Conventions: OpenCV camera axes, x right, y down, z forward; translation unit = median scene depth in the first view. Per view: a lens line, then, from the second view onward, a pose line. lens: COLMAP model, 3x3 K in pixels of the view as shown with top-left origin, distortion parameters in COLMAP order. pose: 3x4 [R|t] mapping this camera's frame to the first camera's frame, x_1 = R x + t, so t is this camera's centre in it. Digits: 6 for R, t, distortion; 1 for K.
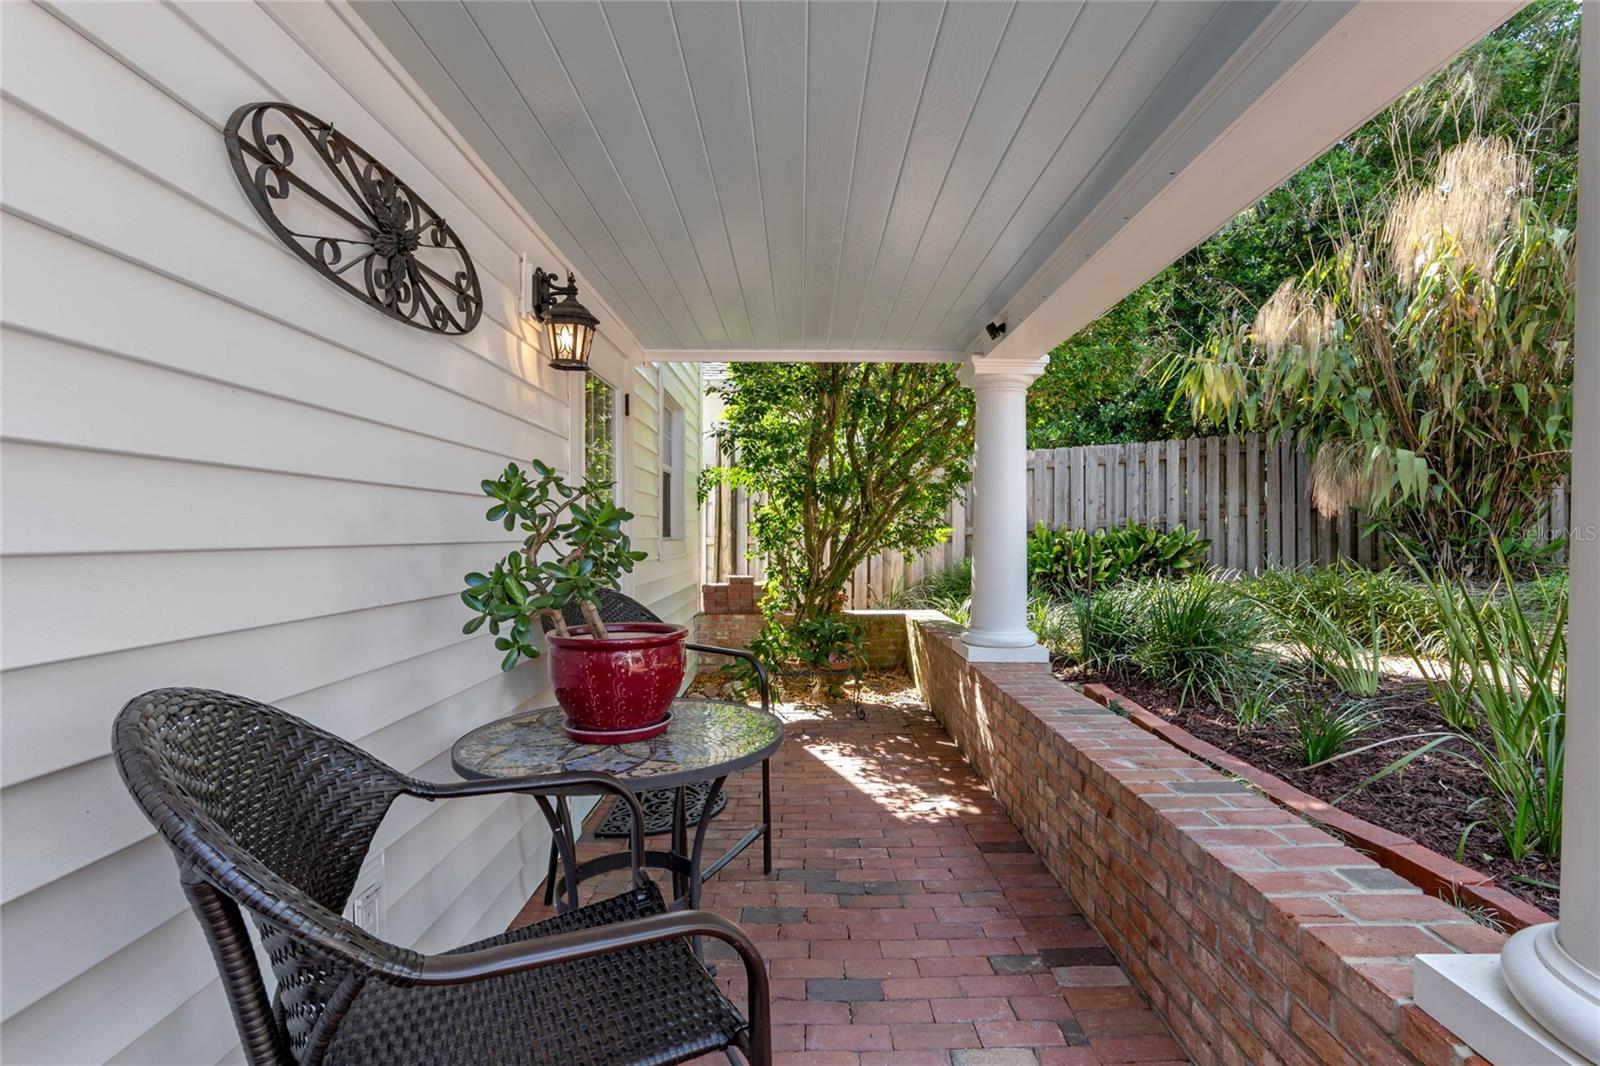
lens RADIAL K [[718.5, 0, 800.0], [0, 718.5, 533.0], [0, 0, 1]] dist [-0.019298, 0.005572]
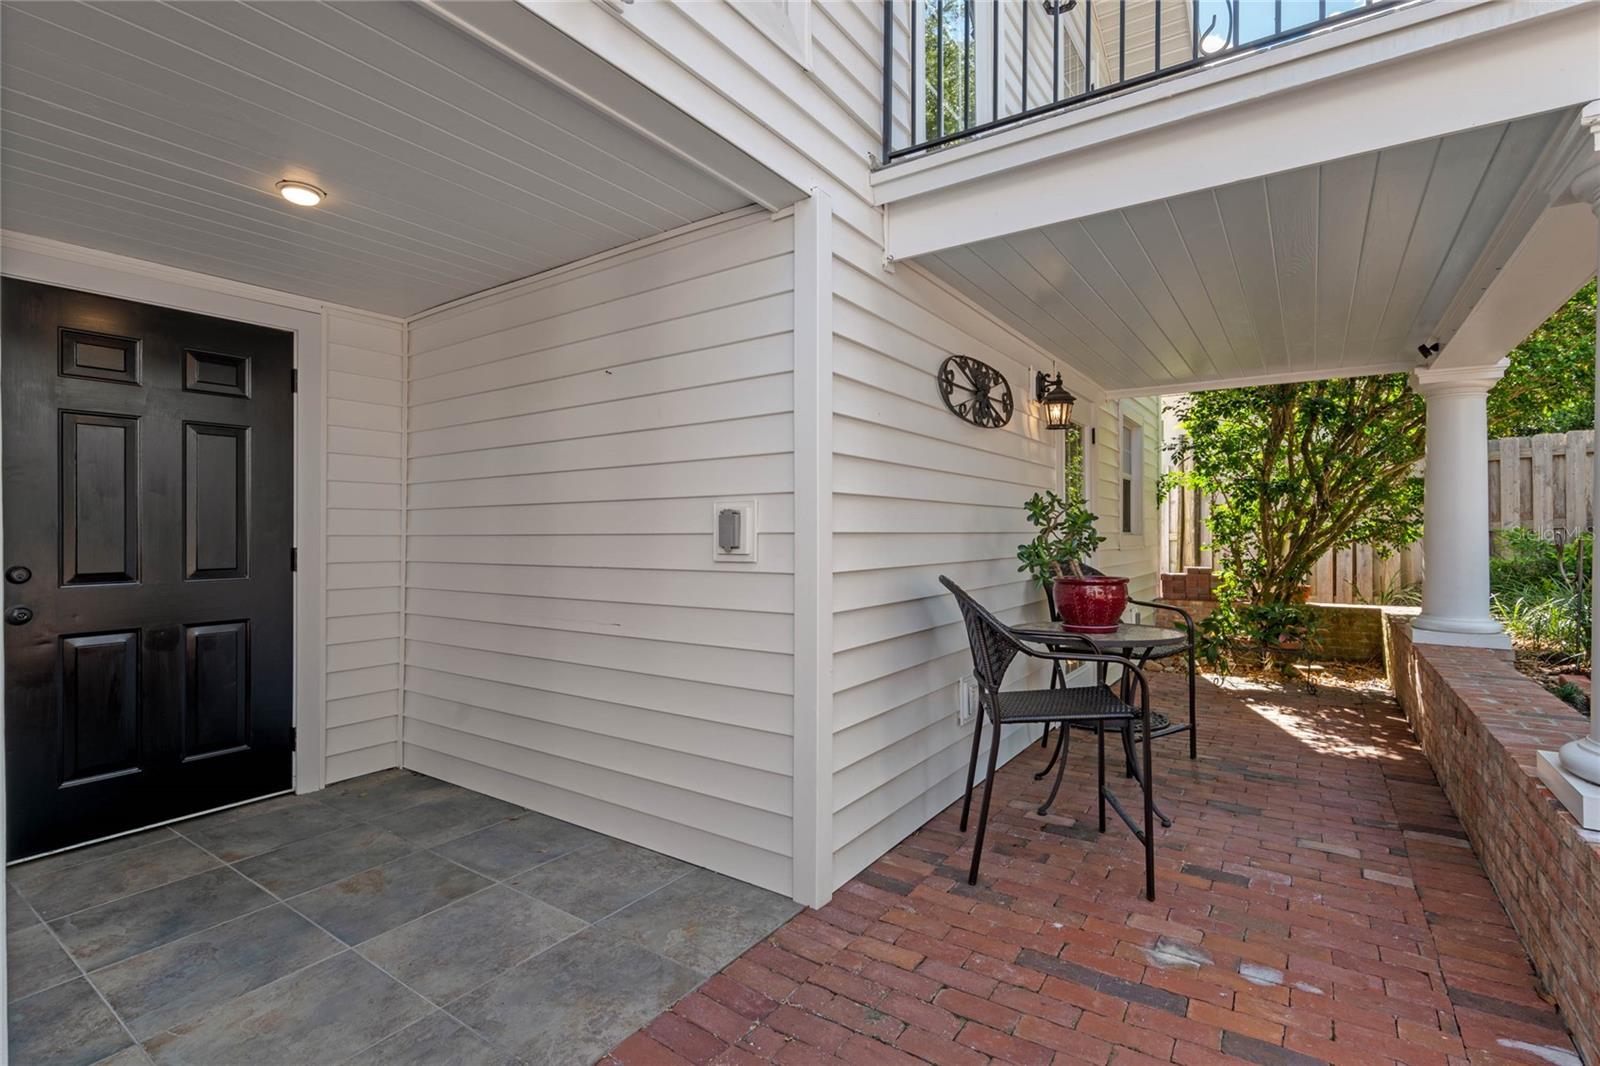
lens RADIAL K [[718.5, 0, 800.0], [0, 718.5, 533.0], [0, 0, 1]] dist [-0.019298, 0.005572]
pose [[0.811804, -0.000452, -0.583930, 0.094714], [0.001809, 0.999997, 0.001741, 0.004963], [0.583927, -0.002469, 0.811802, -0.405442]]
